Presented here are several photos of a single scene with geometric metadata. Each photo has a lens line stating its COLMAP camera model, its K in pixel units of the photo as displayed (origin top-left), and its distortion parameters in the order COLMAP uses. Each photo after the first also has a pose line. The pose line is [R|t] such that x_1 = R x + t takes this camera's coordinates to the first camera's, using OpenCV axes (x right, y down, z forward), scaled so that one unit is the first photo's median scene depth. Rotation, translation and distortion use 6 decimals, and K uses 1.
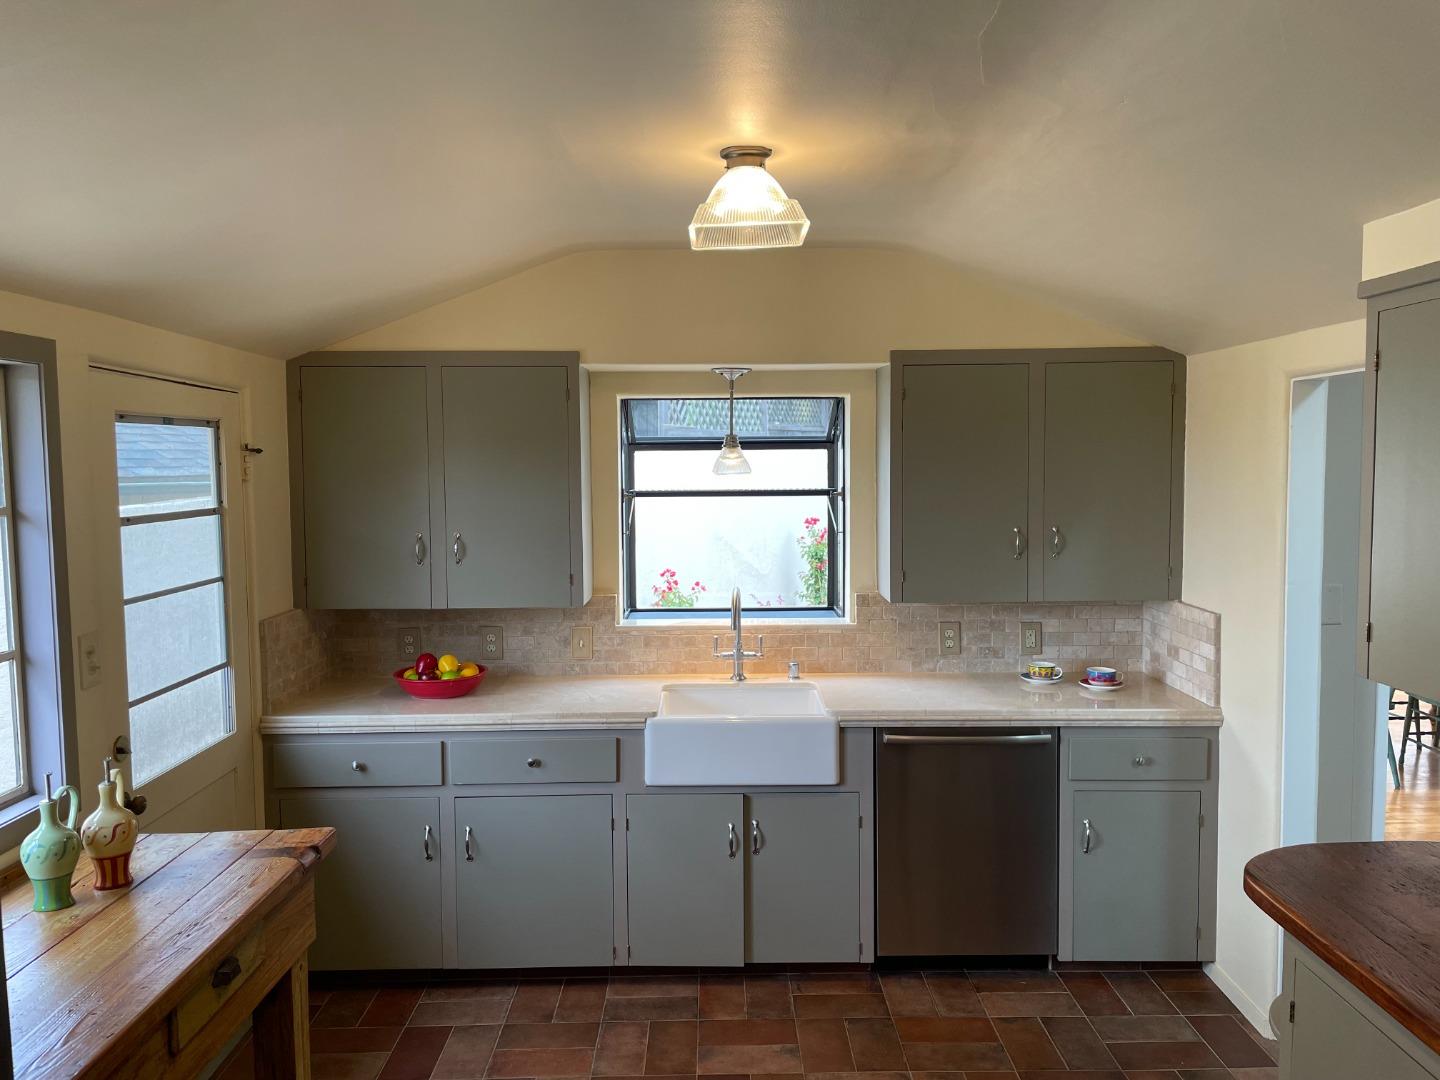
lens RADIAL K [[1090.5, 0, 722.0], [0, 1090.5, 533.0], [0, 0, 1]] dist [0.059019, -0.050859]
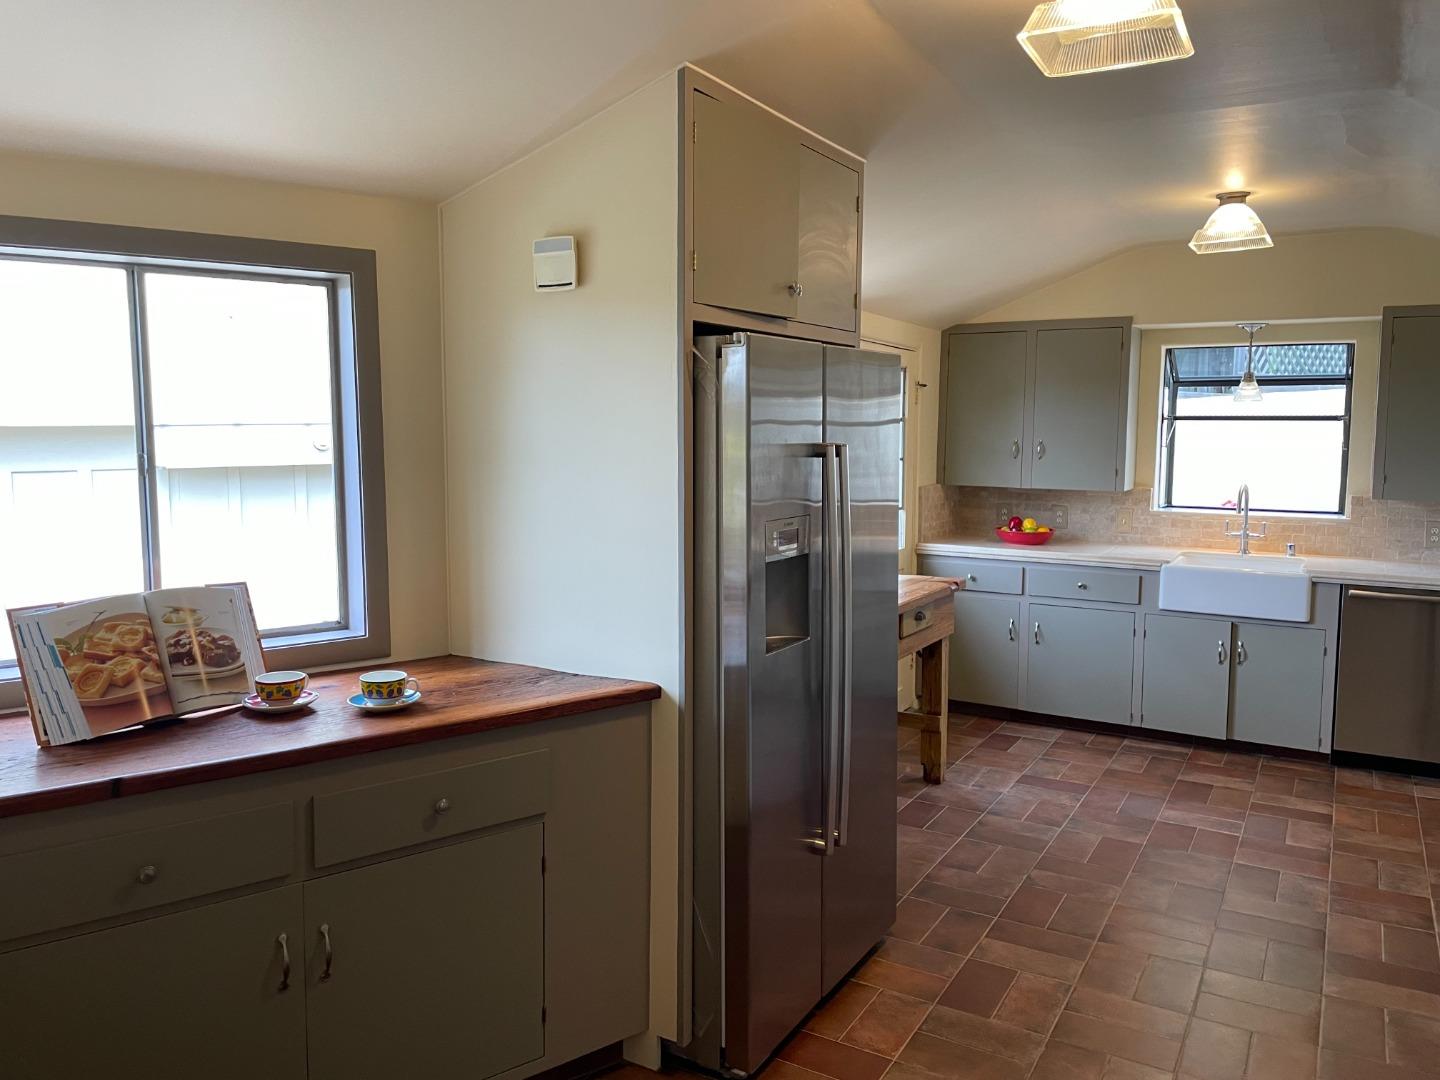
lens RADIAL K [[1090.5, 0, 727.1], [0, 1090.5, 529.9], [0, 0, 1]] dist [0.059019, -0.050859]
pose [[0.868796, 0.060360, -0.491477, 0.145717], [-0.043325, 0.998002, 0.045982, 0.078436], [0.493271, -0.018656, 0.869676, -0.580600]]
